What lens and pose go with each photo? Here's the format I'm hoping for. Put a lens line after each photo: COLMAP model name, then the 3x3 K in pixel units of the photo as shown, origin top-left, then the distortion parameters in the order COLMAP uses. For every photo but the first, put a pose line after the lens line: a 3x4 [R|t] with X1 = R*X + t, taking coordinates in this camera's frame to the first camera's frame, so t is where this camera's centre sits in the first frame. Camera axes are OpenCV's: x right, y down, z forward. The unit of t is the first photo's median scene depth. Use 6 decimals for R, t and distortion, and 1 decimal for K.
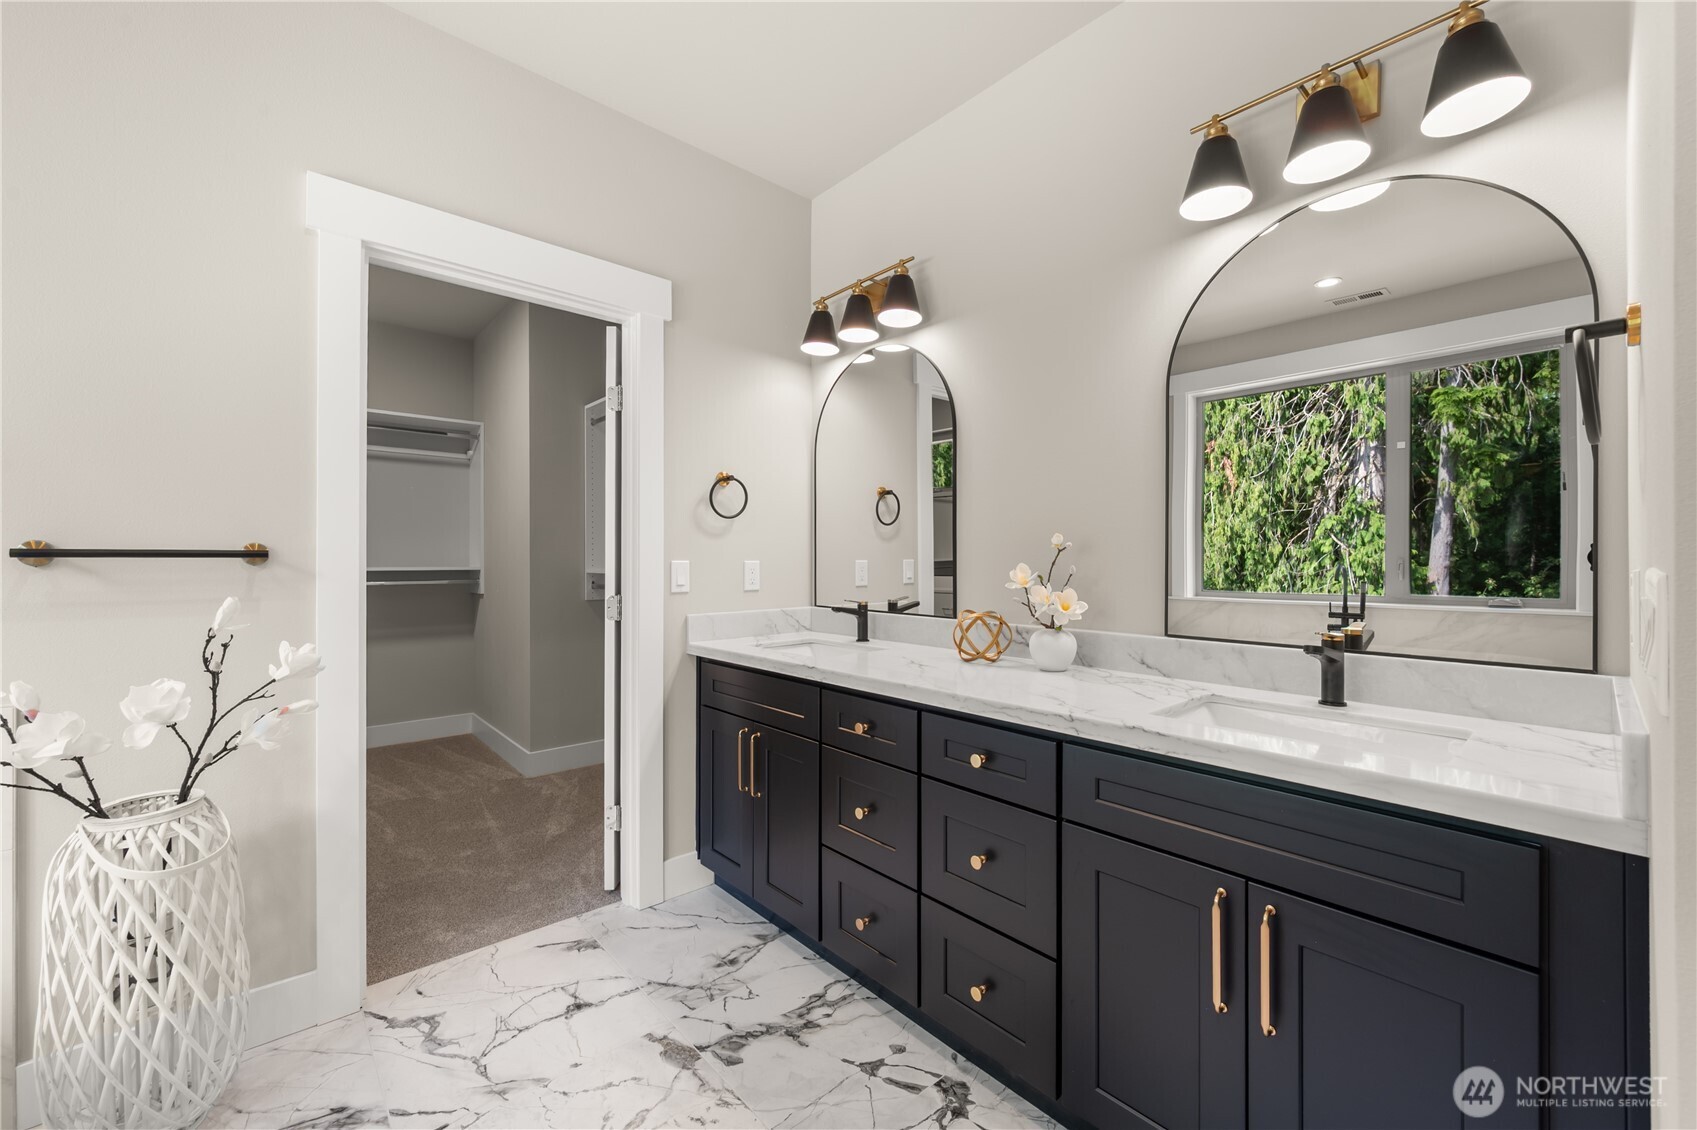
lens RADIAL K [[675.6, 0, 846.3], [0, 675.6, 565.1], [0, 0, 1]] dist [0.000367, 0.000035]
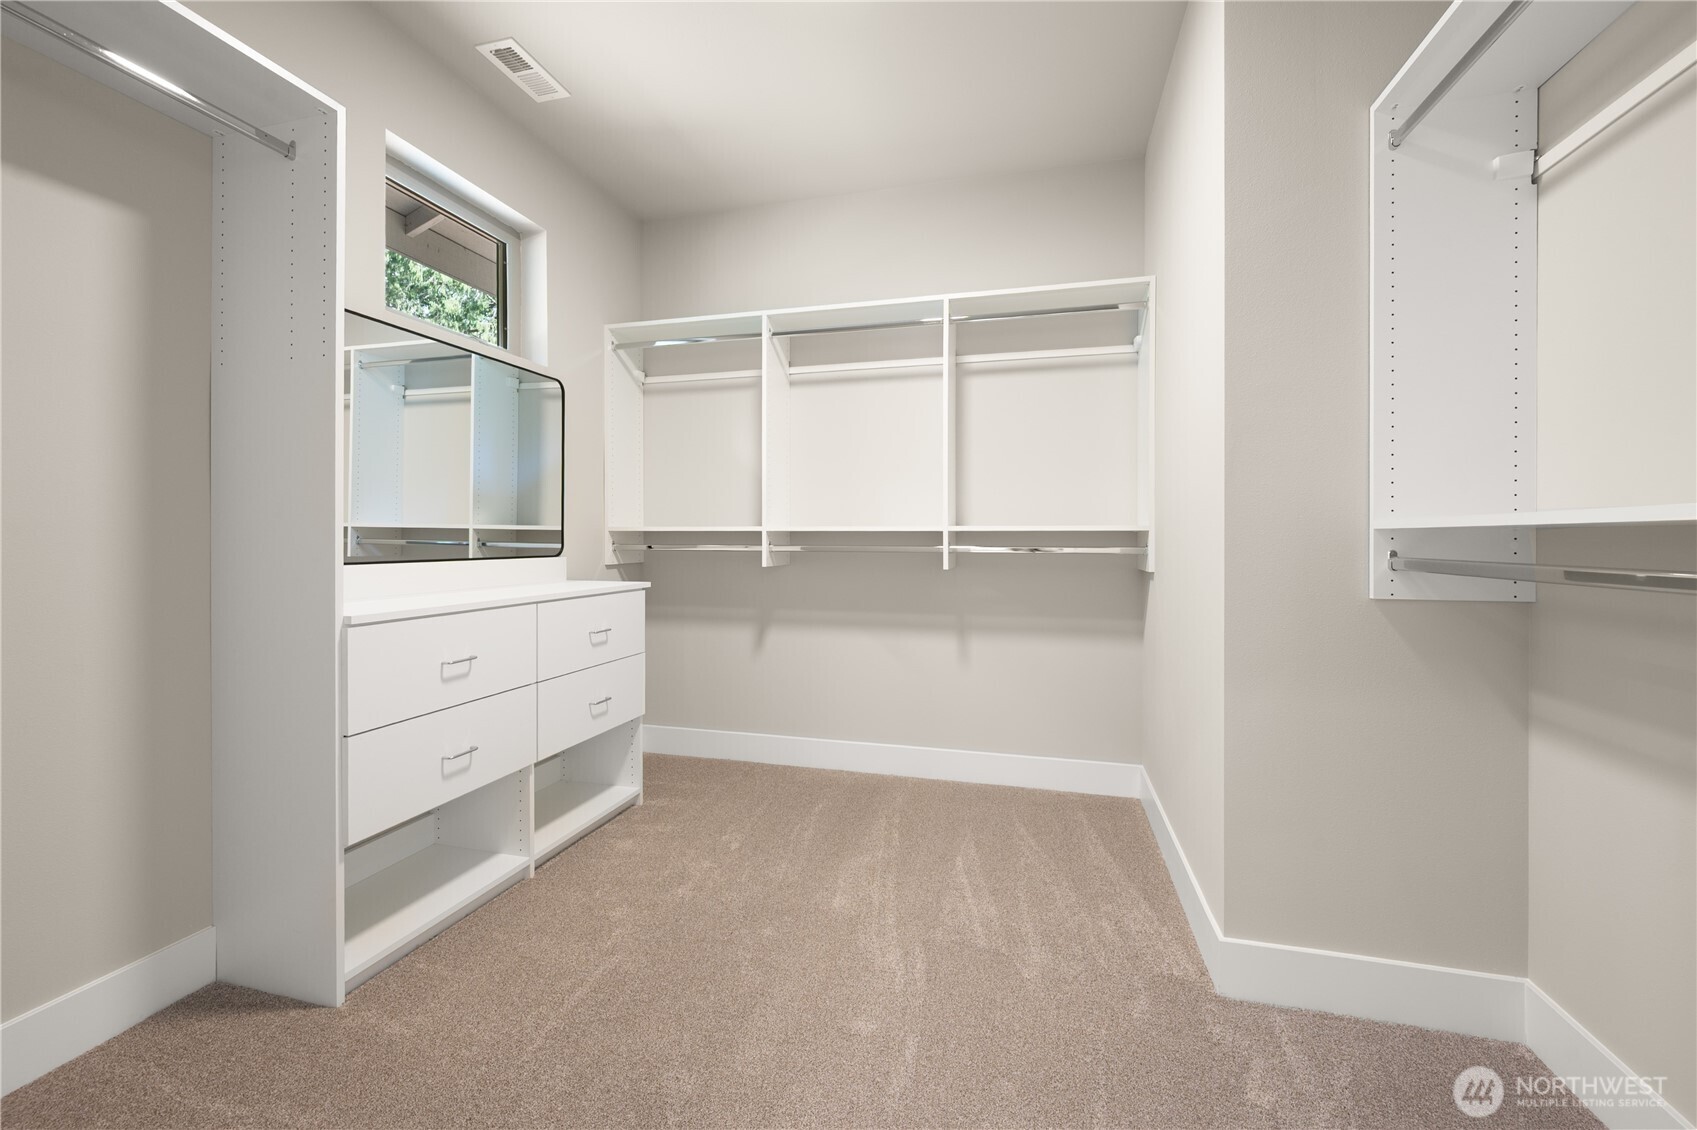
lens RADIAL K [[675.6, 0, 841.0], [0, 675.6, 535.3], [0, 0, 1]] dist [0.000367, 0.000035]
pose [[0.539875, 0.003390, -0.841738, -0.195919], [-0.003332, 0.999993, 0.001890, 0.010945], [0.841738, 0.001784, 0.539883, 0.464806]]
